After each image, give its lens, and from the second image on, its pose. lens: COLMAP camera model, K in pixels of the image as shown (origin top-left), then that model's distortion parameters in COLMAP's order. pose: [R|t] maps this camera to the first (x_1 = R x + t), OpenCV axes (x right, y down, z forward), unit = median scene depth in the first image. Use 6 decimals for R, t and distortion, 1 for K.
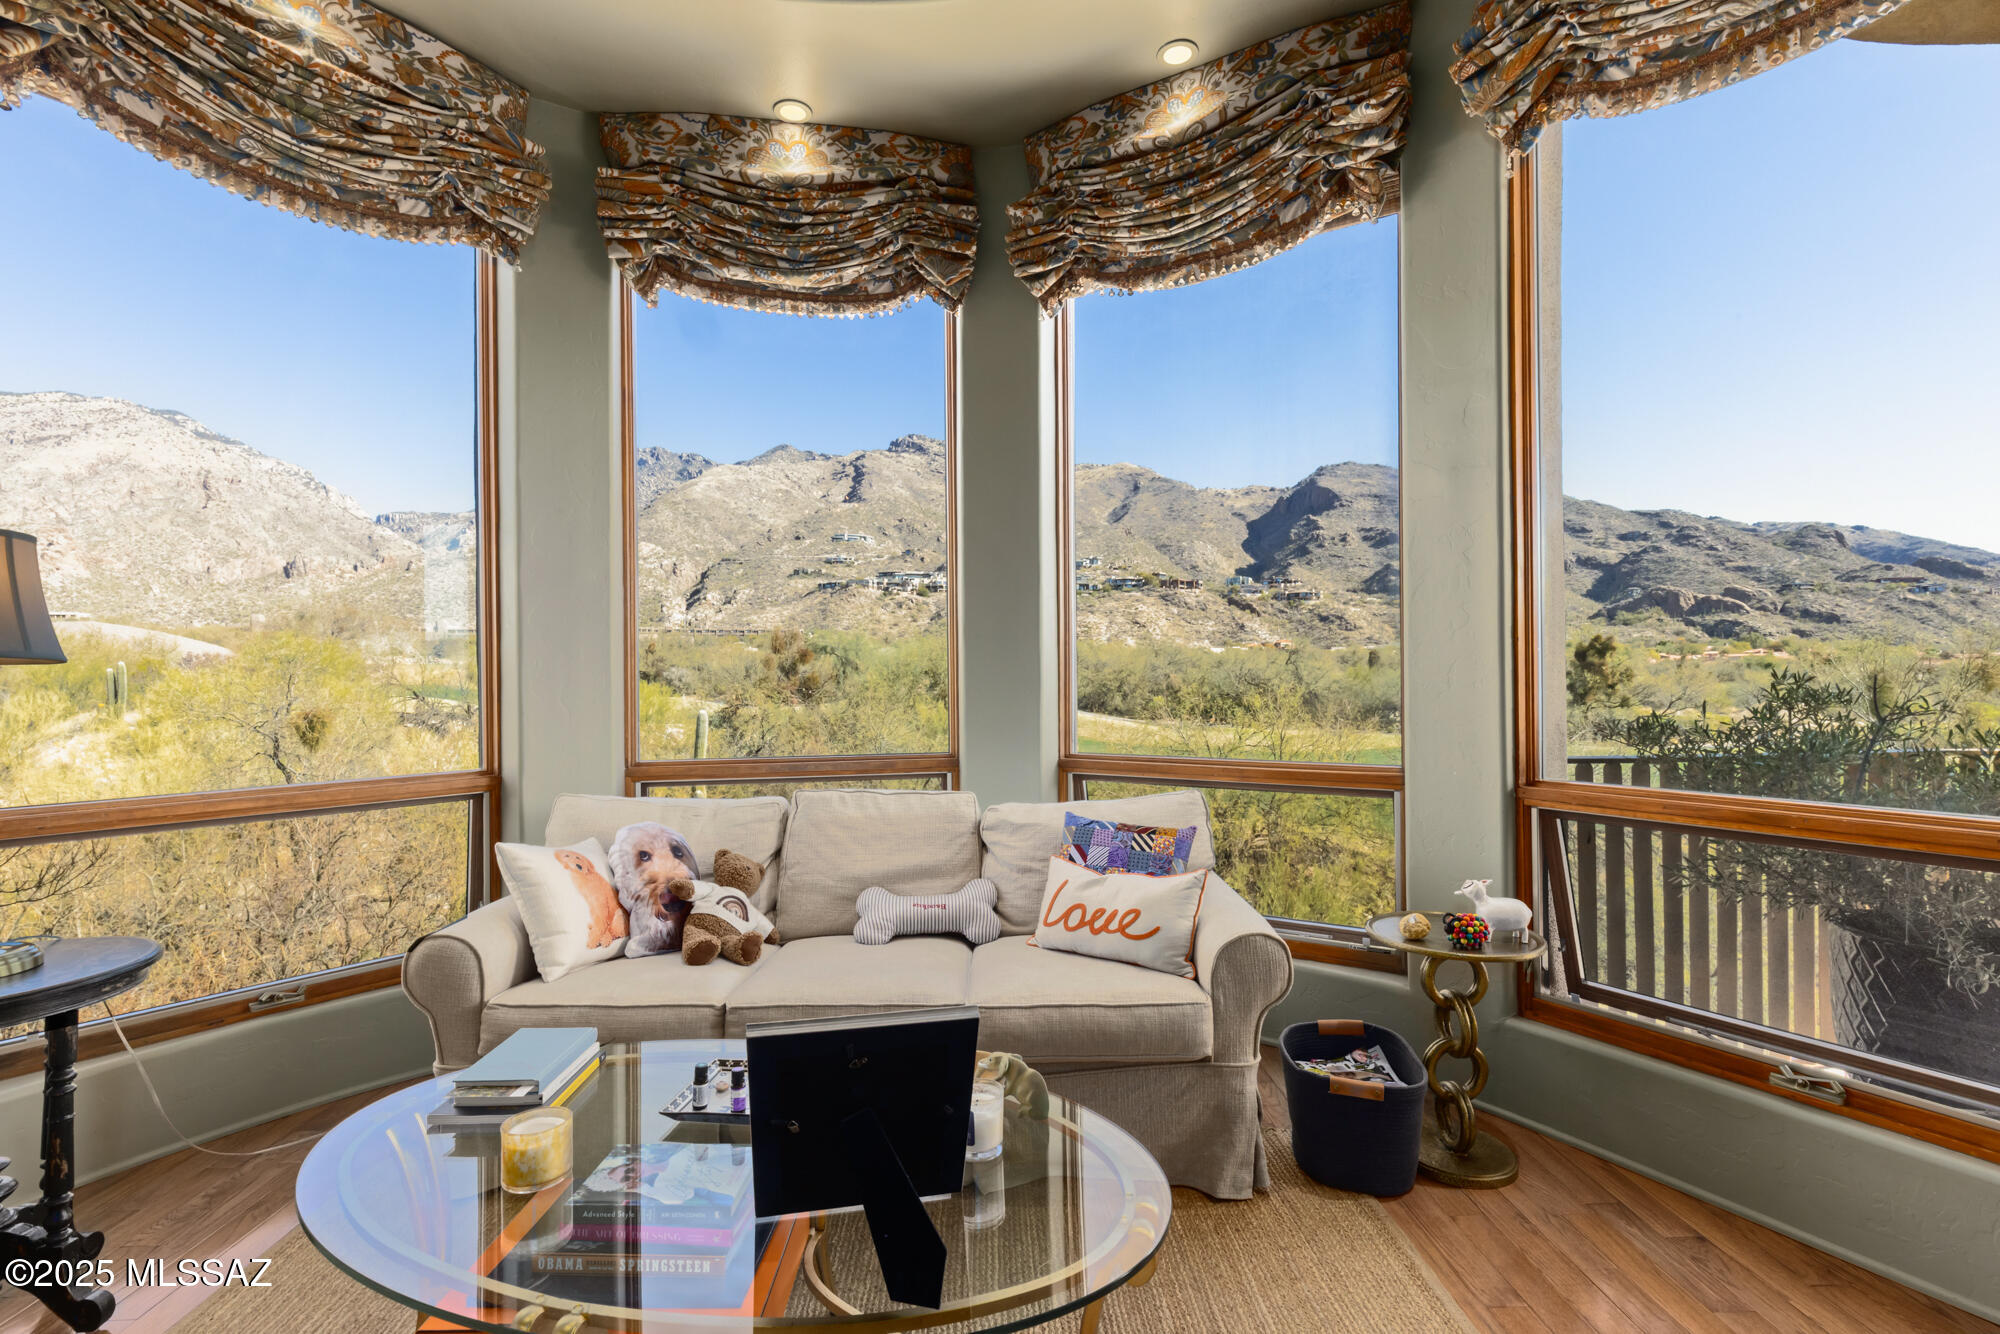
lens RADIAL K [[908.9, 0, 1000.0], [0, 908.9, 667.0], [0, 0, 1]] dist [0.003263, -0.000489]
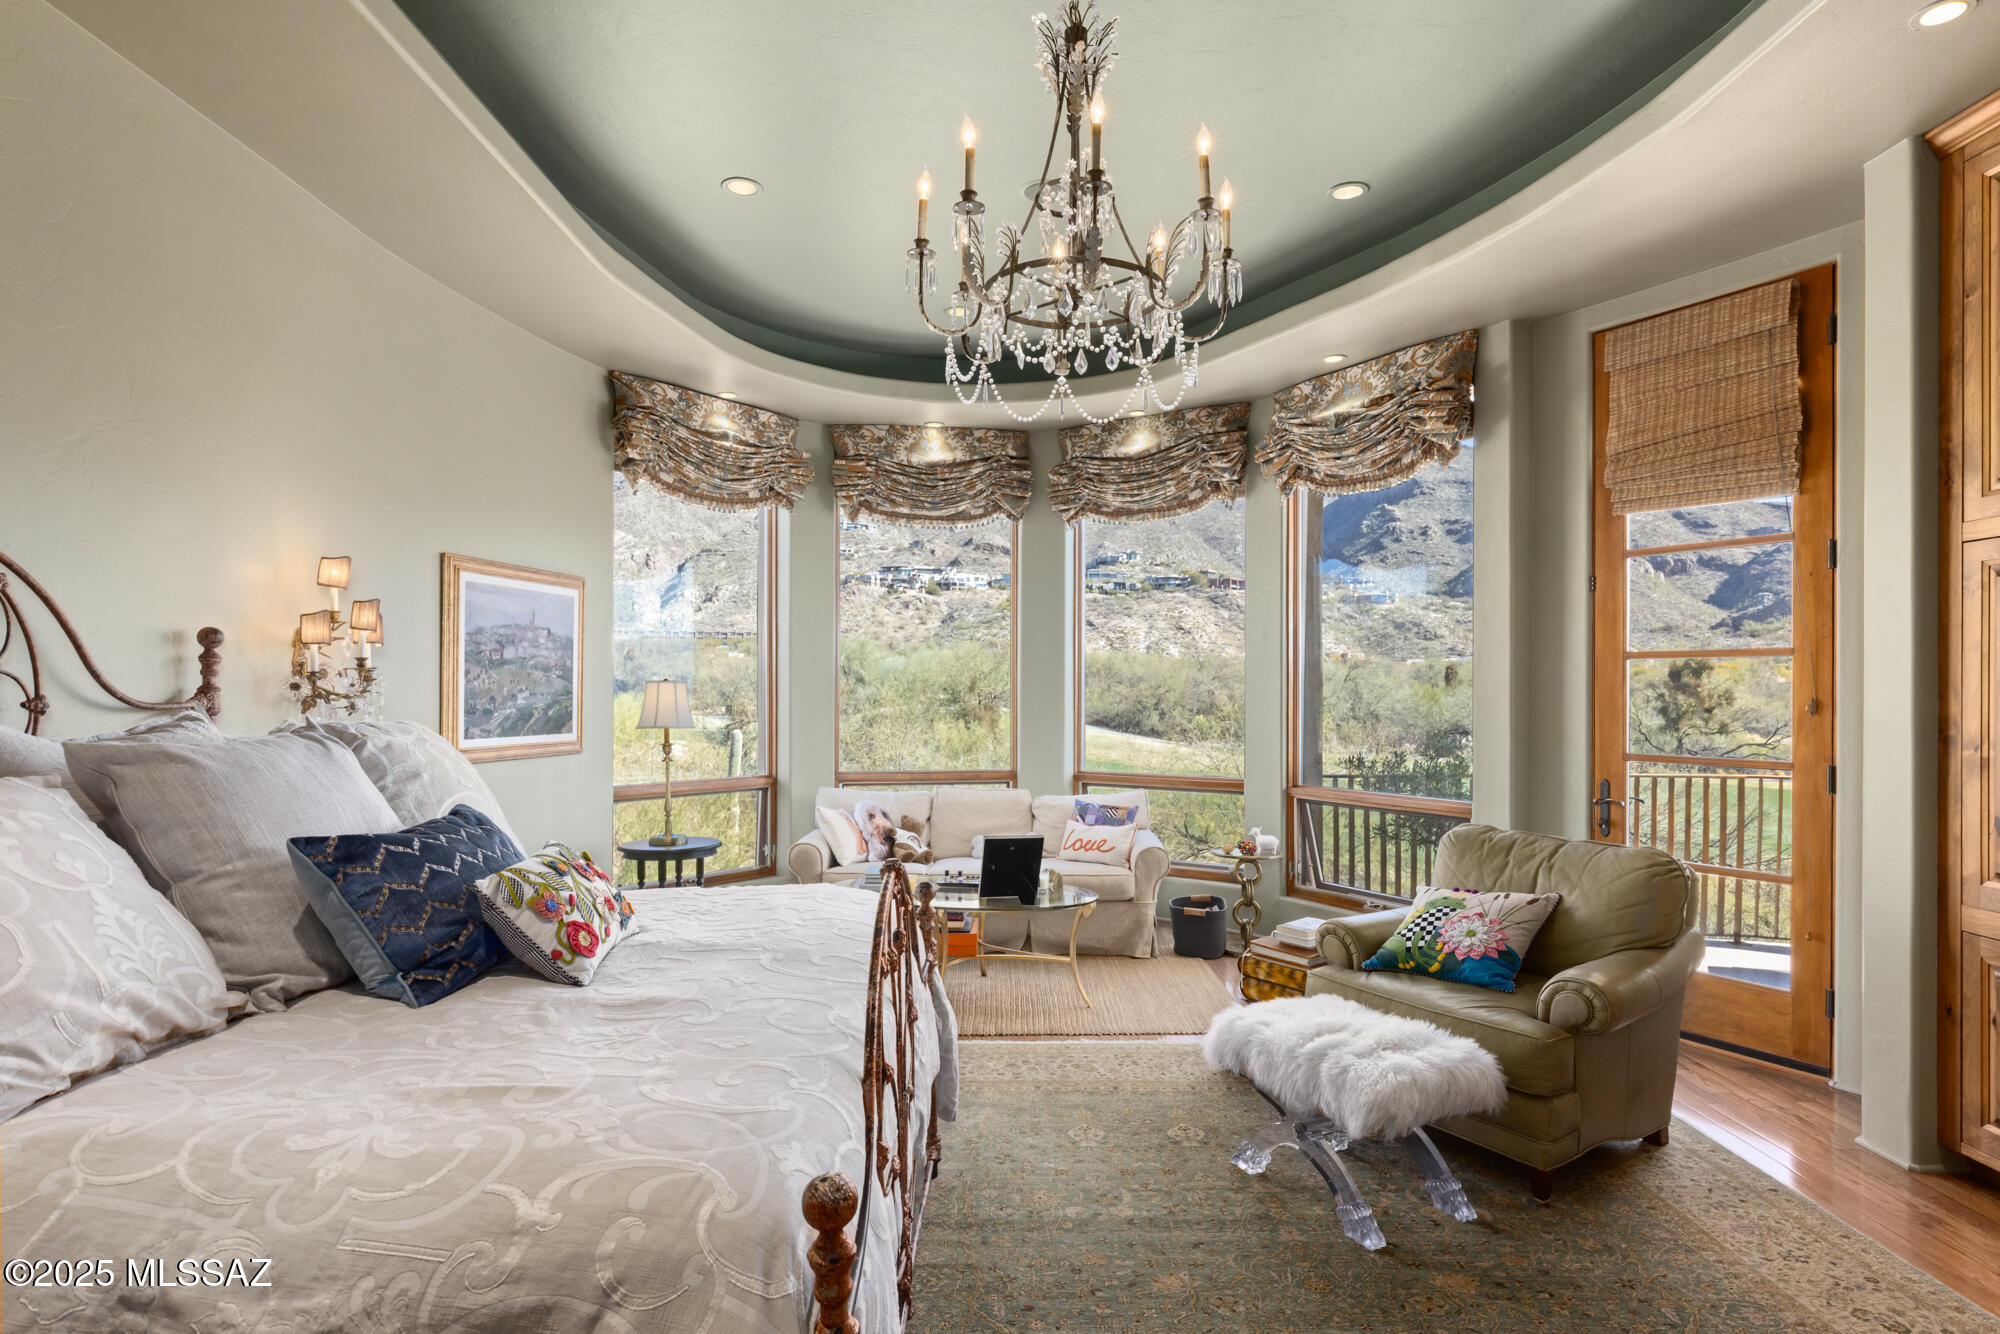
lens RADIAL K [[1058.5, 0, 1004.0], [0, 1058.5, 672.7], [0, 0, 1]] dist [-0.002117, 0.000828]
pose [[0.999807, 0.010900, -0.016356, -0.044646], [-0.010972, 0.999931, -0.004296, -0.095635], [0.016308, 0.004475, 0.999857, -1.196766]]
